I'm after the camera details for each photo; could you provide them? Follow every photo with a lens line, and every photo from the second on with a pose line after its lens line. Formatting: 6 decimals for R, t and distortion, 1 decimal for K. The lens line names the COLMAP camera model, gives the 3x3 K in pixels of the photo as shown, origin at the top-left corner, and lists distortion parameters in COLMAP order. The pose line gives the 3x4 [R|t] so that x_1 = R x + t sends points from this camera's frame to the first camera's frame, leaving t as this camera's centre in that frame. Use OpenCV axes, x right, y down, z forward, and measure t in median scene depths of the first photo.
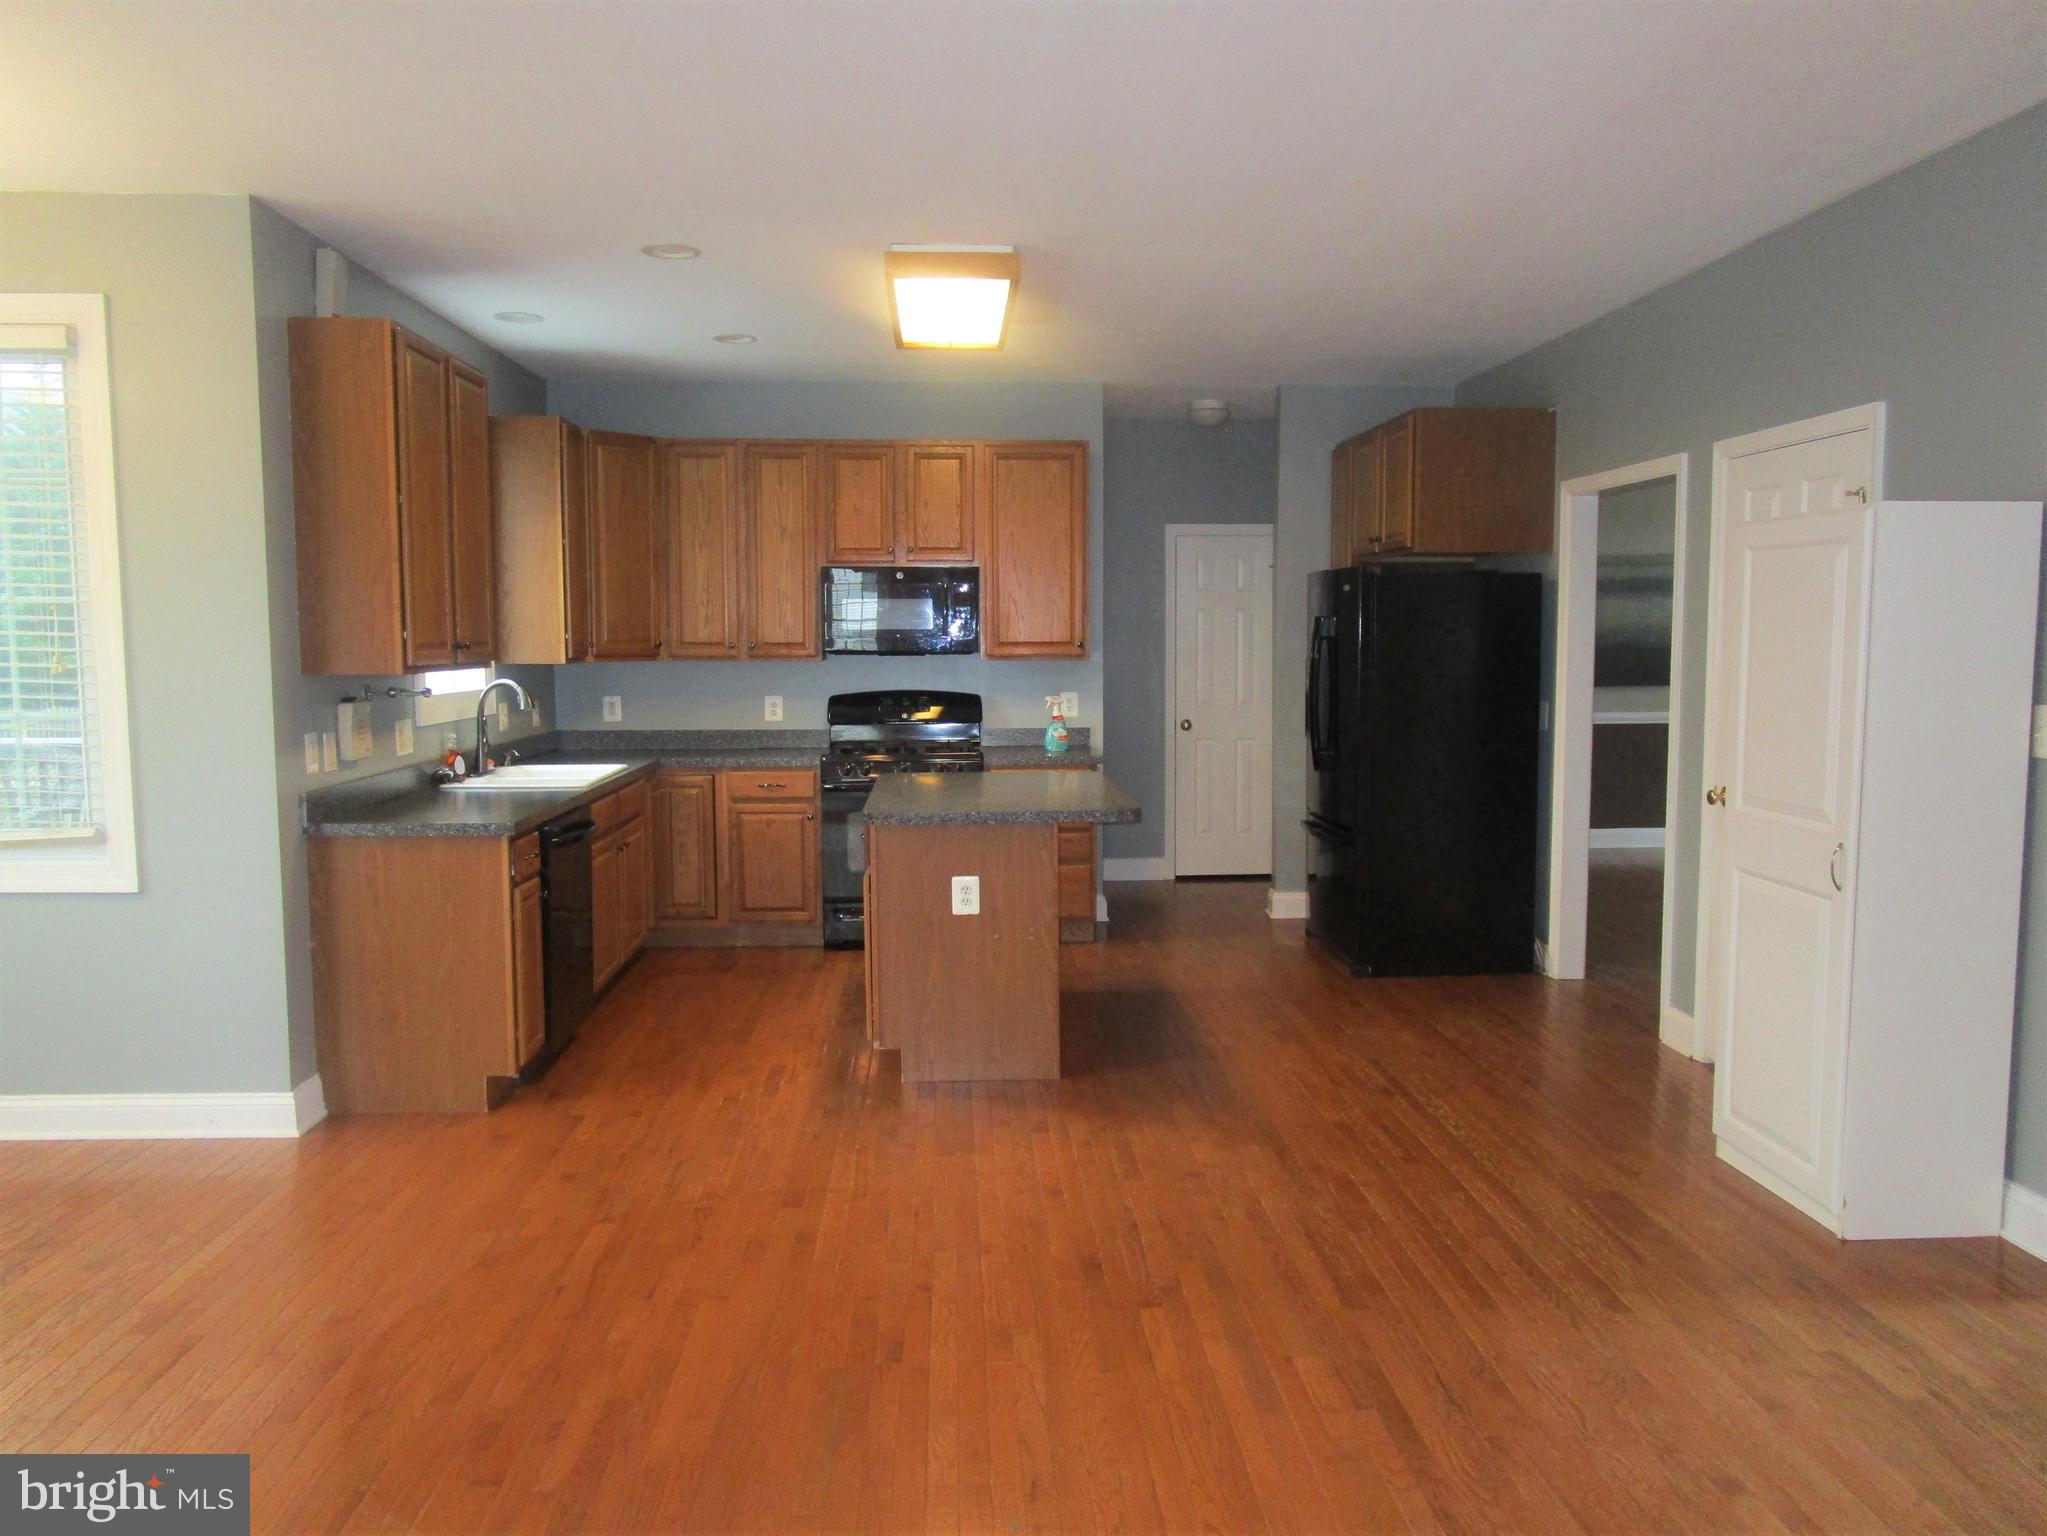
lens RADIAL K [[1472.2, 0, 1023.5], [0, 1472.2, 768.0], [0, 0, 1]] dist [-0.023730, 0.008628]
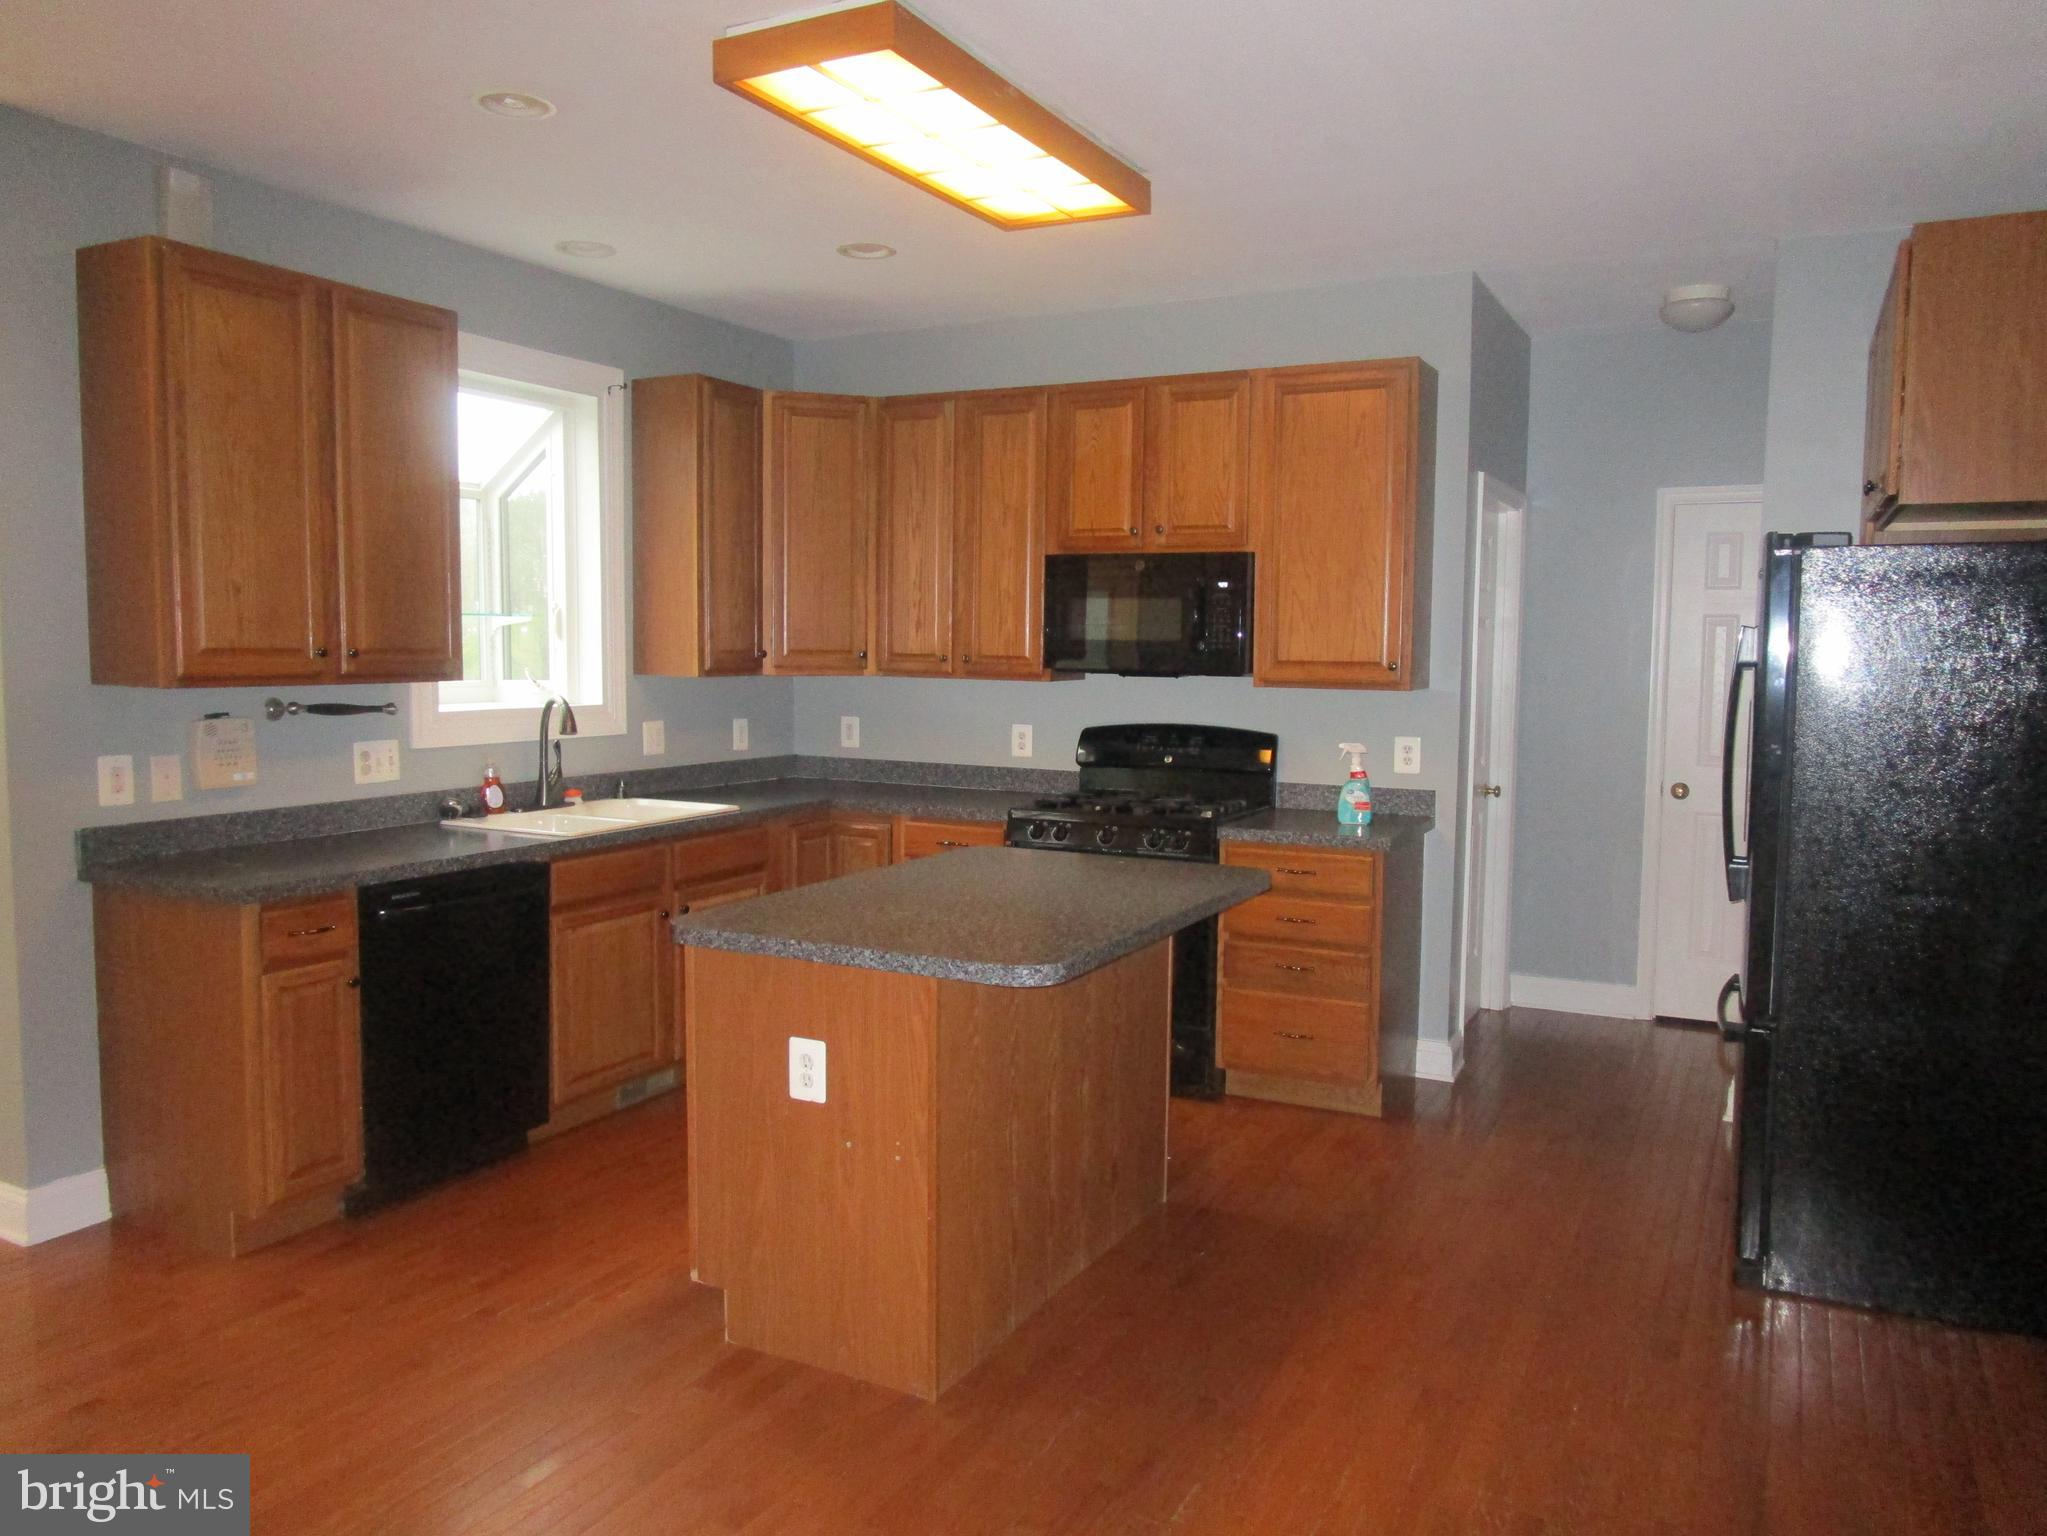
lens RADIAL K [[1472.2, 0, 1023.5], [0, 1472.2, 768.0], [0, 0, 1]] dist [-0.023730, 0.008628]
pose [[0.860925, 0.055299, -0.505718, 0.265753], [-0.059026, 0.998219, 0.008668, -0.039010], [0.505296, 0.022388, 0.862655, 0.396042]]
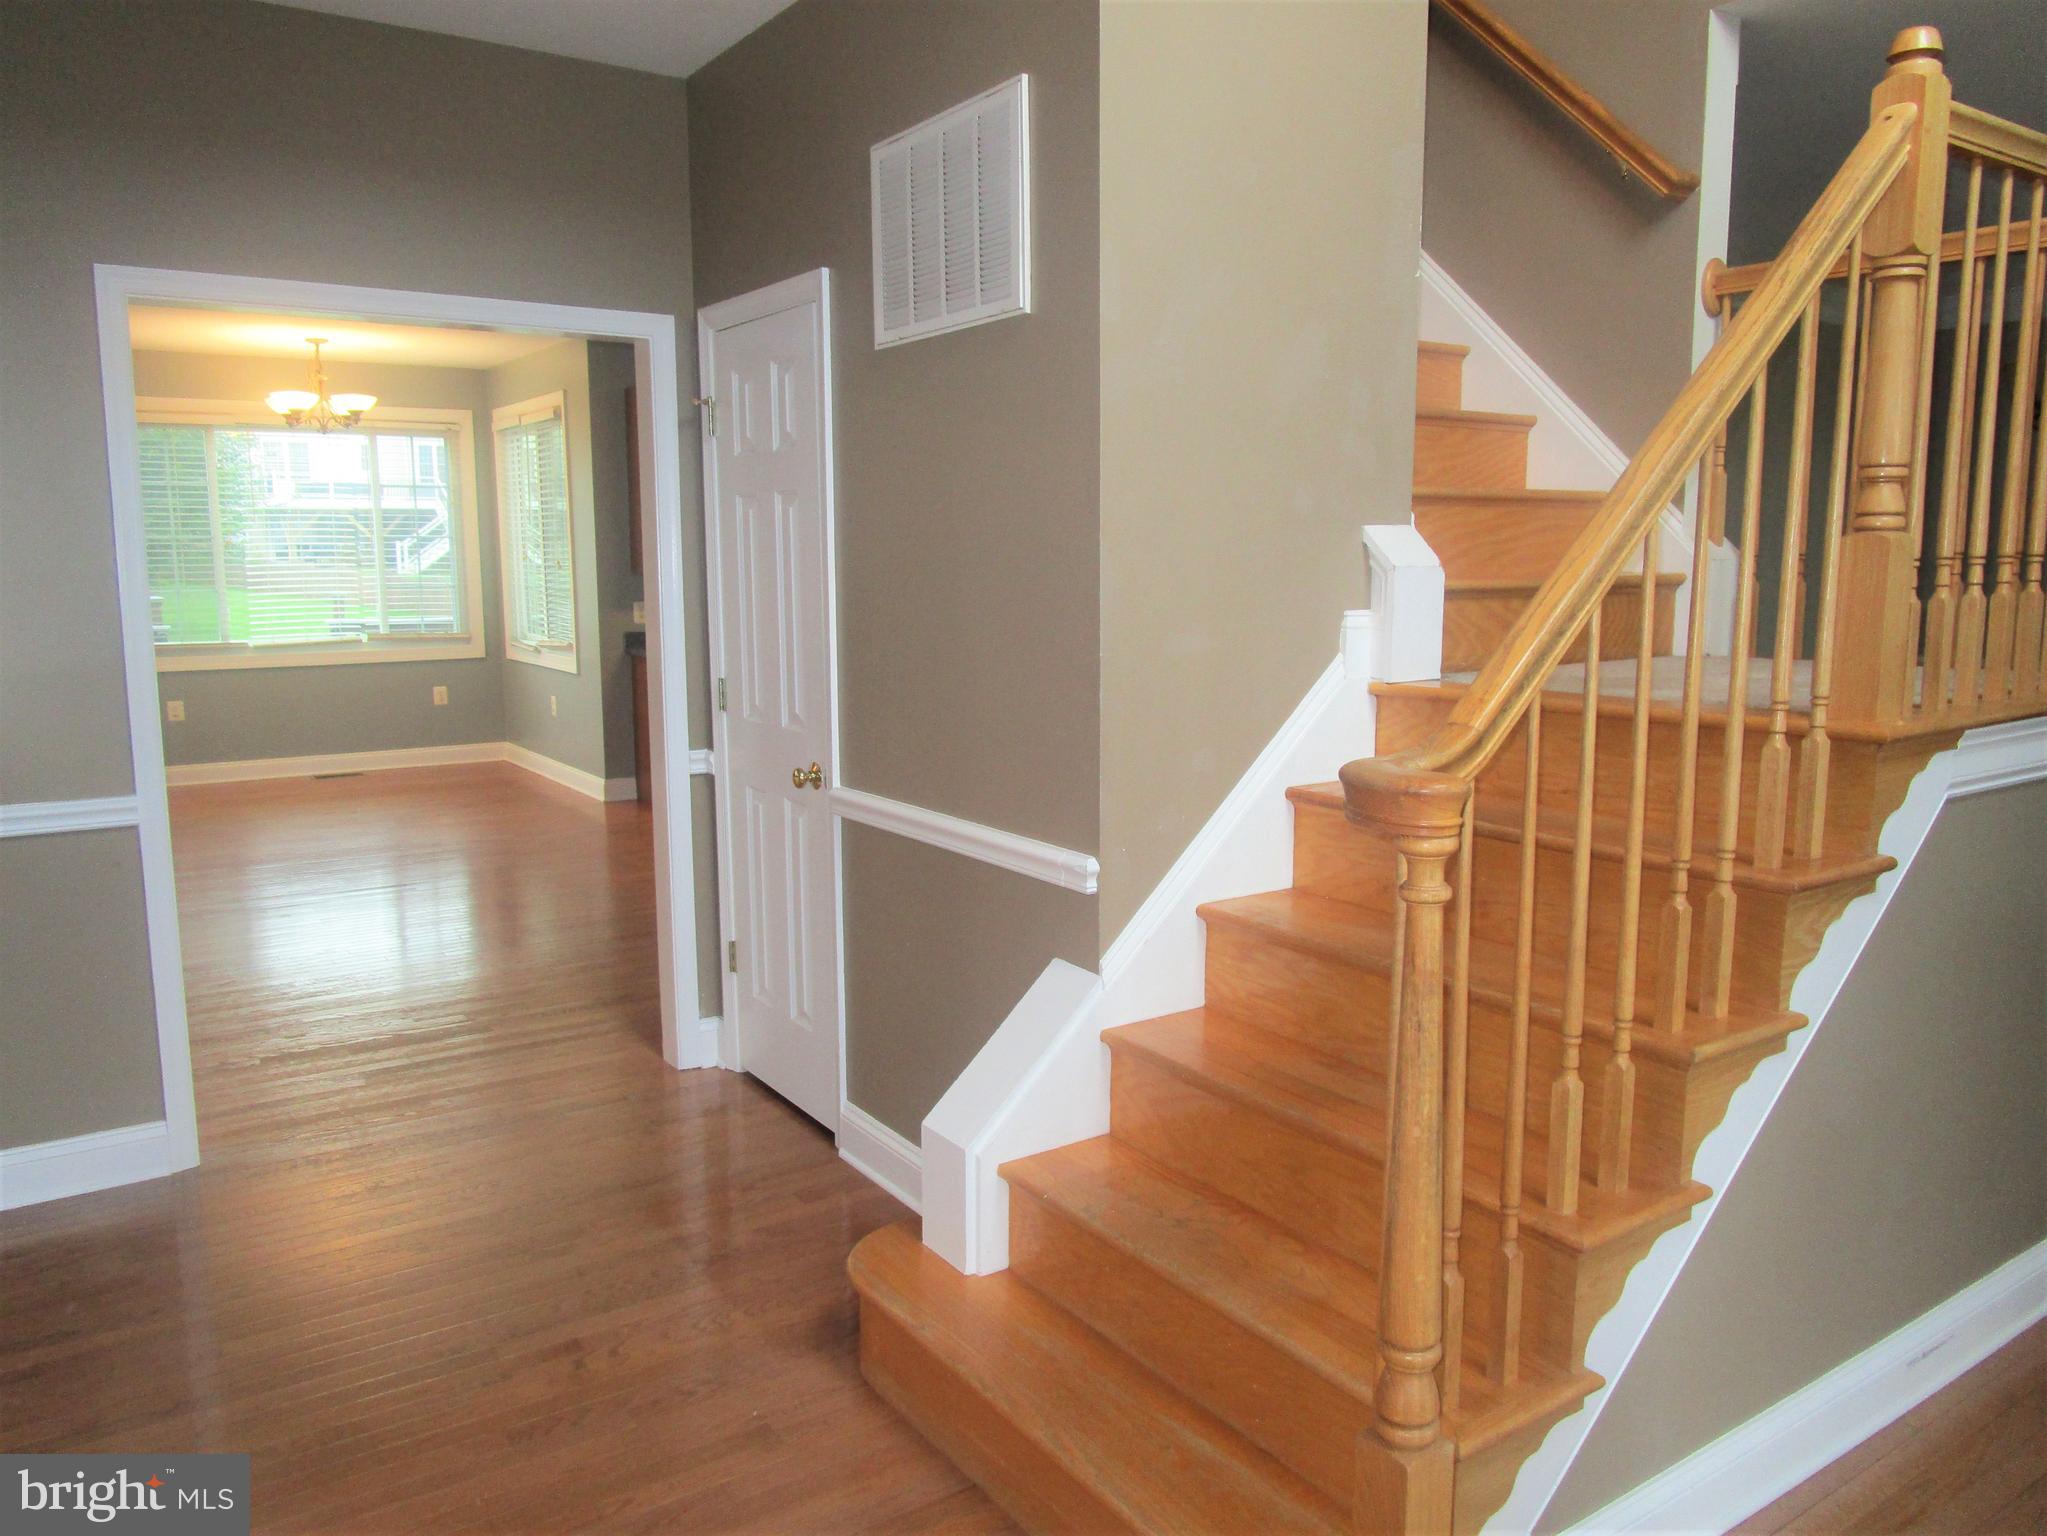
lens RADIAL K [[1477.7, 0, 1029.5], [0, 1477.7, 771.0], [0, 0, 1]] dist [-0.012846, 0.002773]
pose [[0.518102, 0.124129, -0.846264, 1.056571], [-0.078000, 0.992147, 0.097773, -0.023771], [0.851755, 0.015352, 0.523716, 0.299889]]
